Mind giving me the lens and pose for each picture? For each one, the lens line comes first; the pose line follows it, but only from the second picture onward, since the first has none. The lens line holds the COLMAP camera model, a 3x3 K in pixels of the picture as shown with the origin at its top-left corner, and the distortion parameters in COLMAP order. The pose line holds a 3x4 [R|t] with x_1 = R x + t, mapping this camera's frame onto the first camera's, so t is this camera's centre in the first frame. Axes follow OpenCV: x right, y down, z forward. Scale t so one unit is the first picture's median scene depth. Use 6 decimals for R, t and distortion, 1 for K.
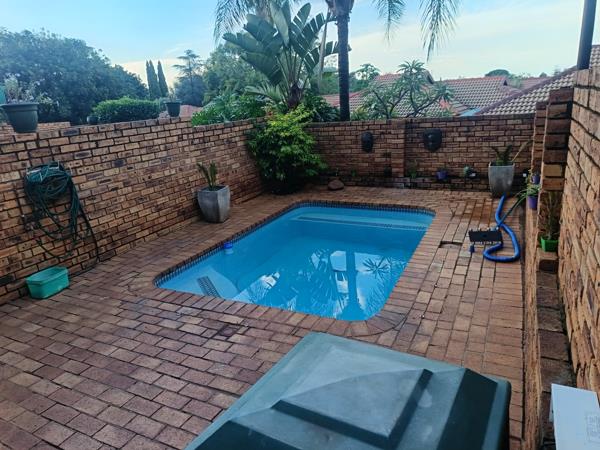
lens RADIAL K [[415.6, 0, 302.4], [0, 415.6, 228.9], [0, 0, 1]] dist [0.020460, -0.021786]
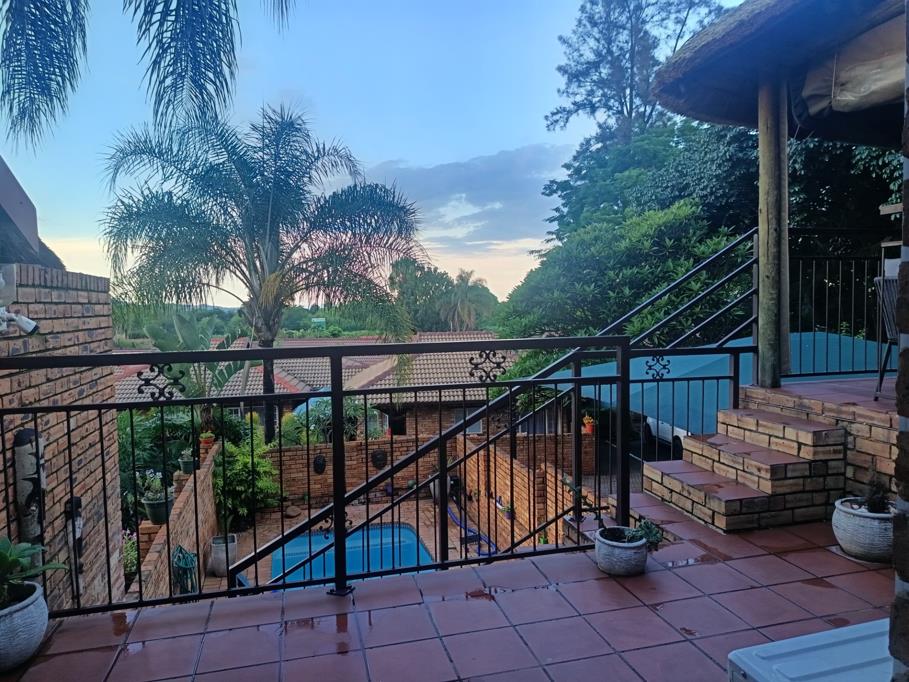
lens RADIAL K [[629.6, 0, 455.3], [0, 629.6, 339.3], [0, 0, 1]] dist [0.020460, -0.021786]
pose [[0.747296, 0.022613, 0.664107, -0.734970], [0.163909, 0.962266, -0.217206, -0.125743], [-0.643959, 0.271171, 0.715390, -0.501195]]
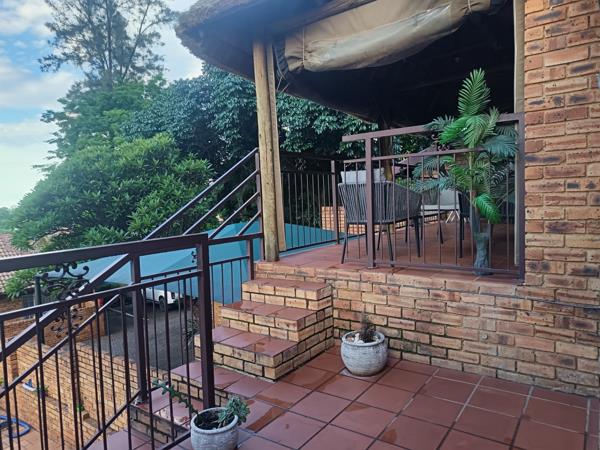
lens RADIAL K [[415.6, 0, 299.3], [0, 415.6, 224.4], [0, 0, 1]] dist [0.020460, -0.021786]
pose [[0.153538, 0.001129, 0.988142, -0.648852], [0.325323, 0.944192, -0.051628, -0.173843], [-0.933055, 0.329393, 0.144602, -0.370441]]
